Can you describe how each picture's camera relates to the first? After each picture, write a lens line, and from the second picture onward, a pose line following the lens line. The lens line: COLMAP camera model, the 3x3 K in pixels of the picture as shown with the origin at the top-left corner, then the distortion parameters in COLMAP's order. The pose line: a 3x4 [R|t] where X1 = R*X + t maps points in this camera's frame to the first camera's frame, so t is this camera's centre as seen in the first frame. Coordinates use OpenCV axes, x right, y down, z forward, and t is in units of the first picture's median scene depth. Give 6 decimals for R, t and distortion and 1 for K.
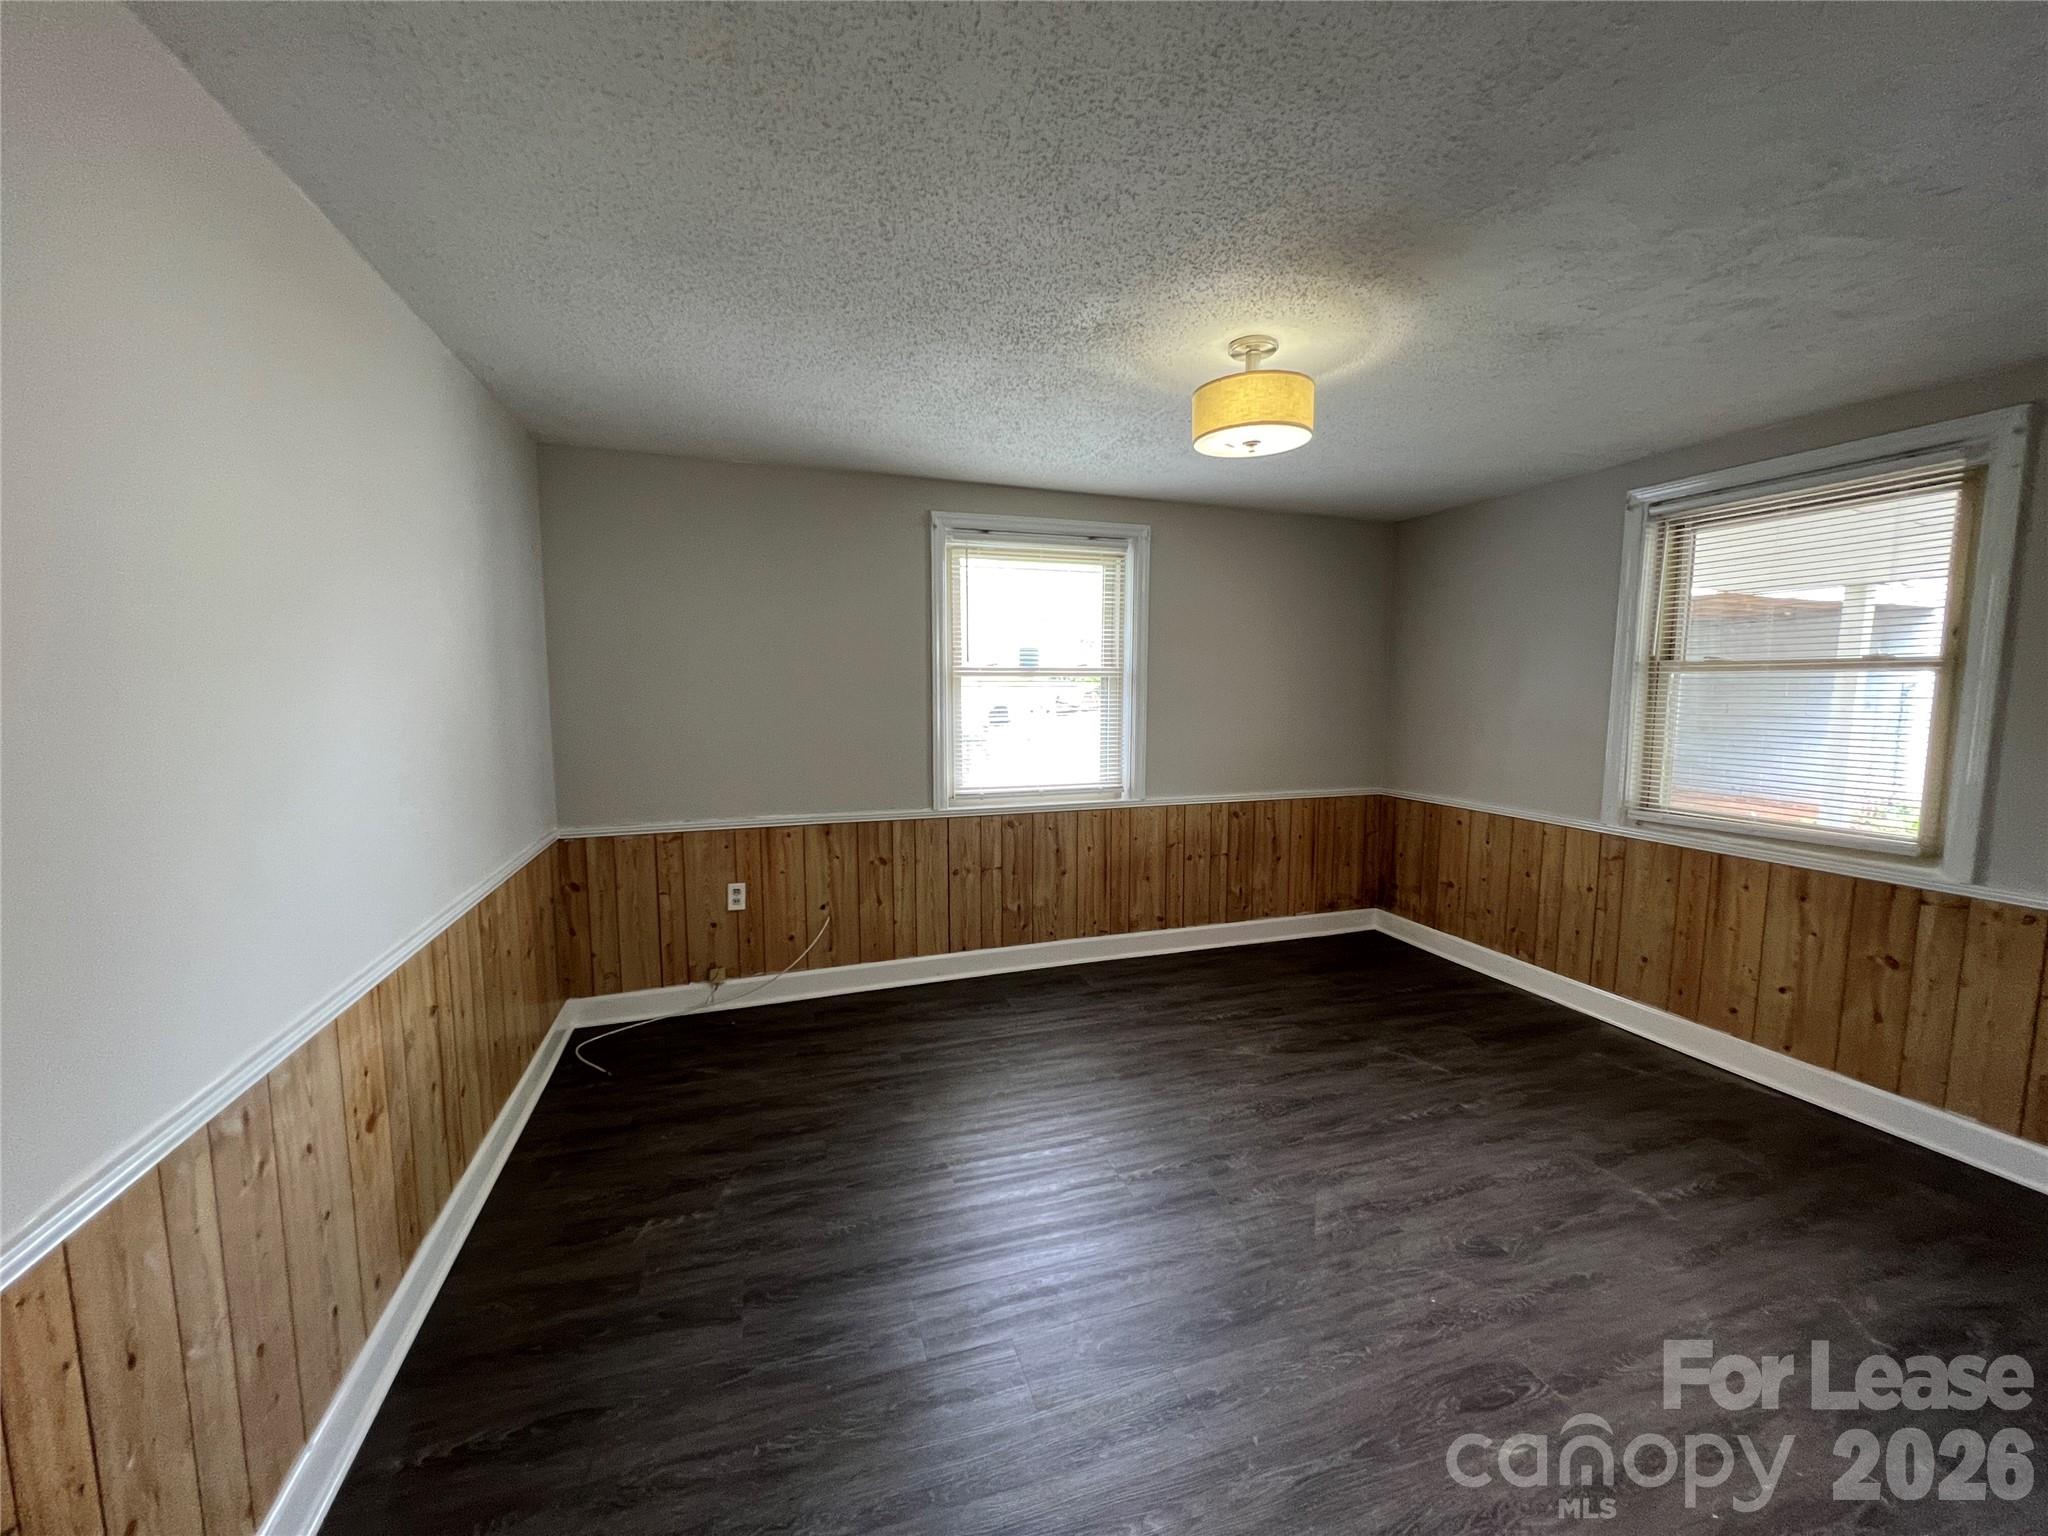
lens RADIAL K [[819.7, 0, 1024.1], [0, 819.7, 768.3], [0, 0, 1]] dist [0.001610, -0.000069]
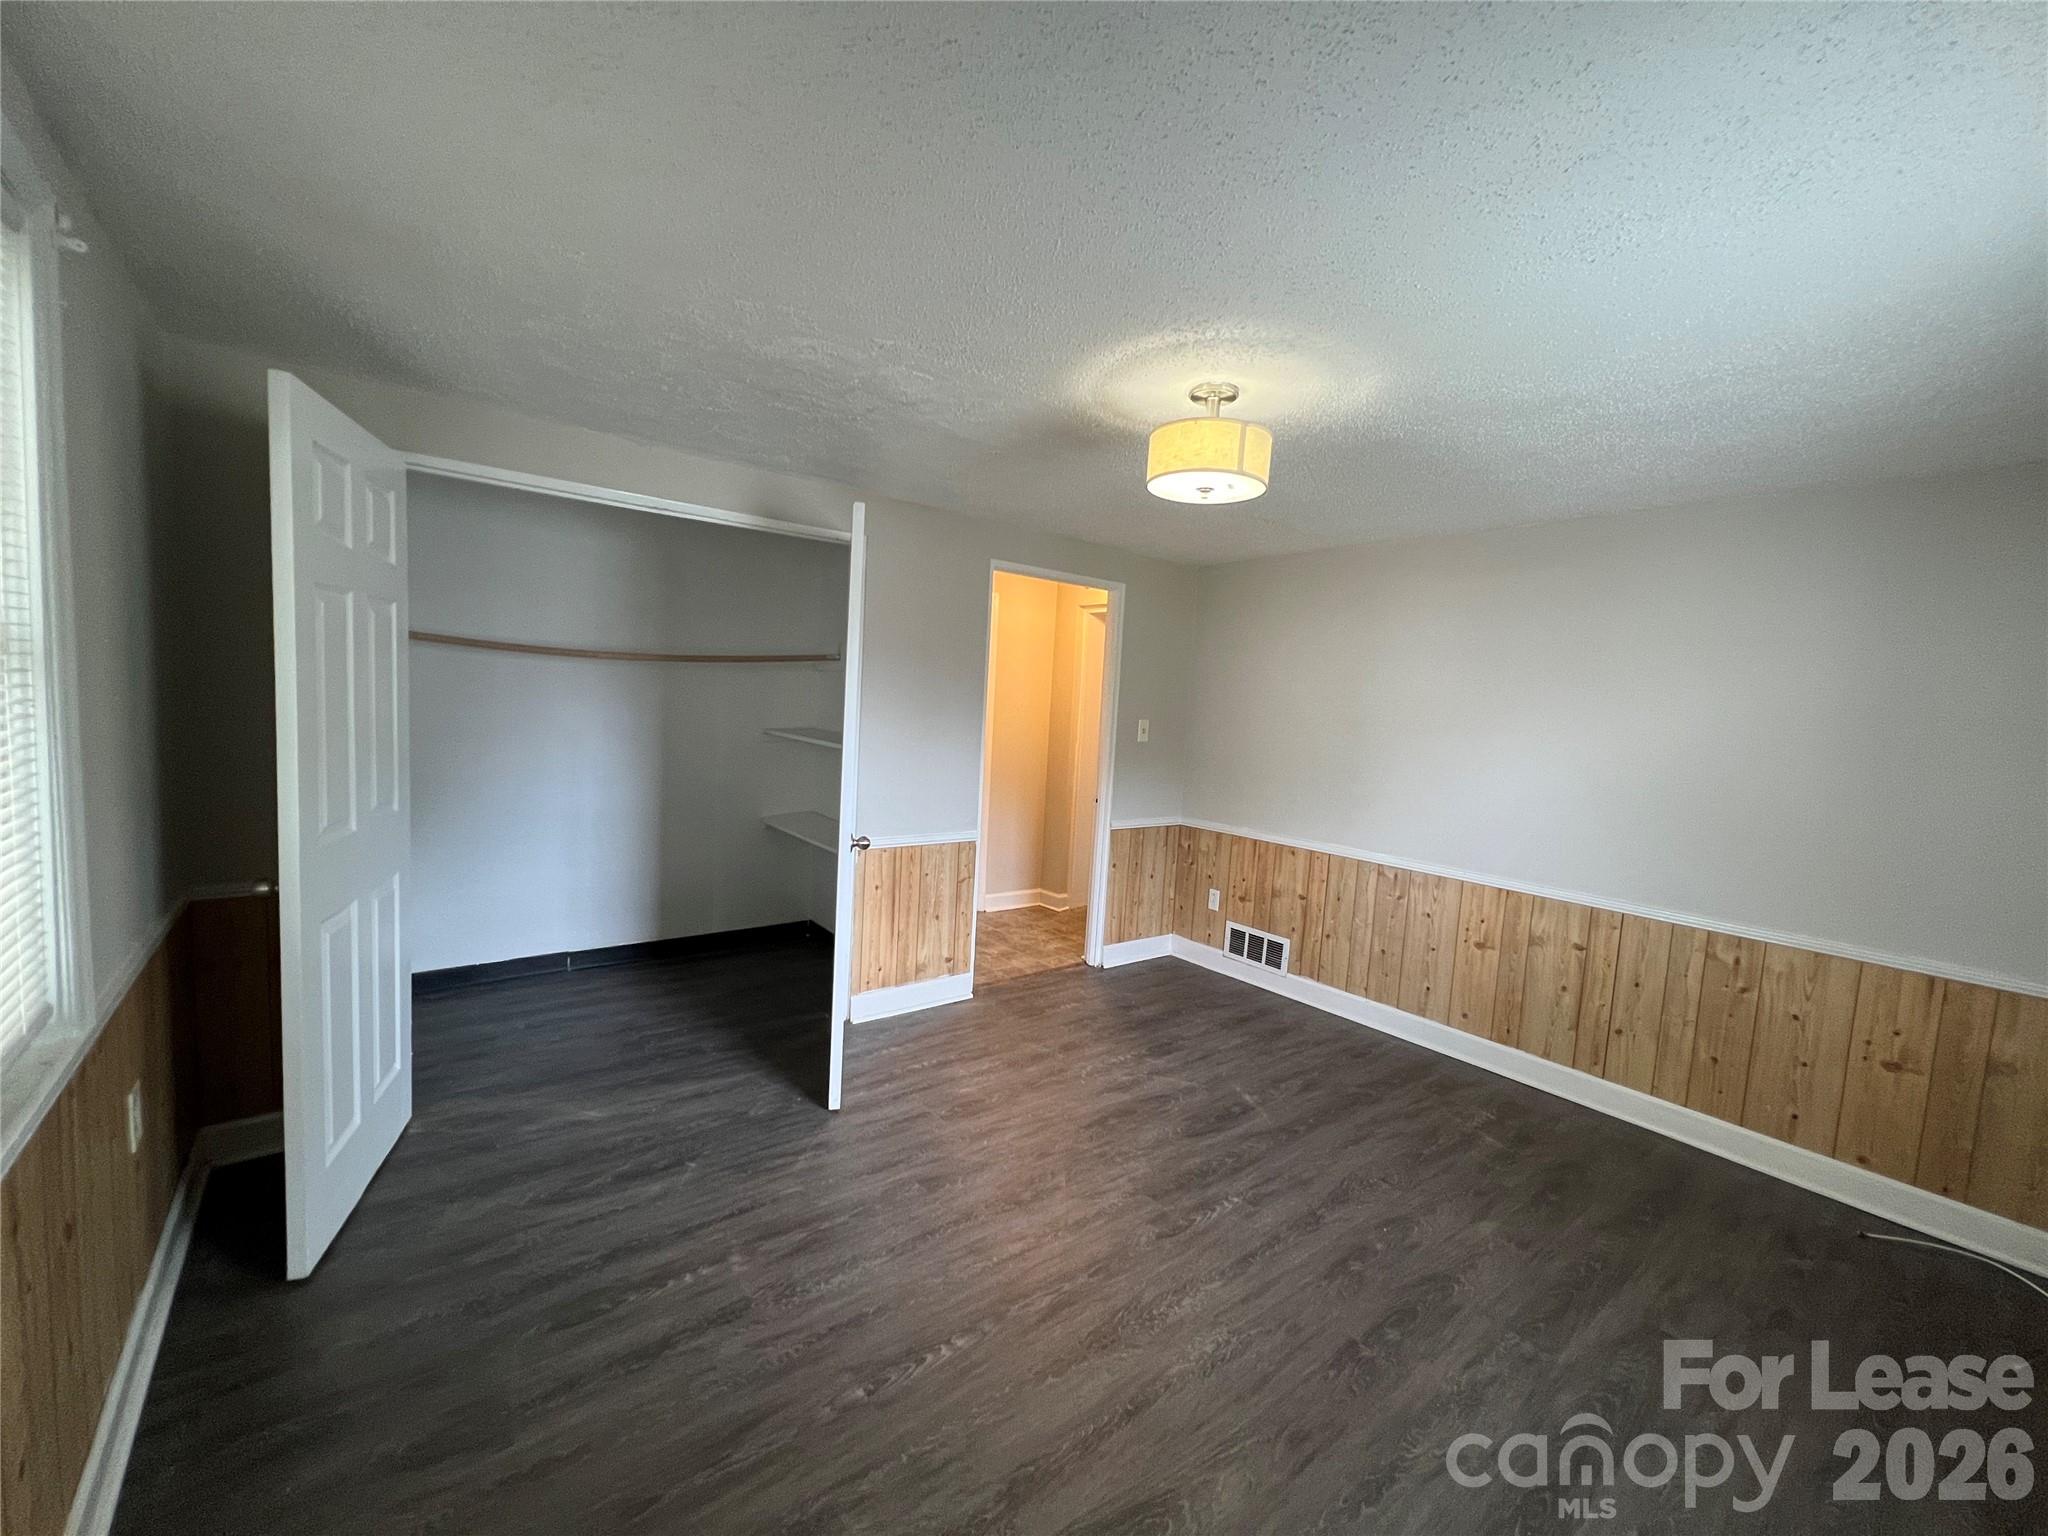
lens RADIAL K [[819.7, 0, 1037.1], [0, 819.7, 768.6], [0, 0, 1]] dist [0.001610, -0.000069]
pose [[-0.934708, -0.025395, -0.354509, 0.737313], [-0.095249, 0.978857, 0.181017, -0.206536], [0.342417, 0.202964, -0.917364, 1.740096]]
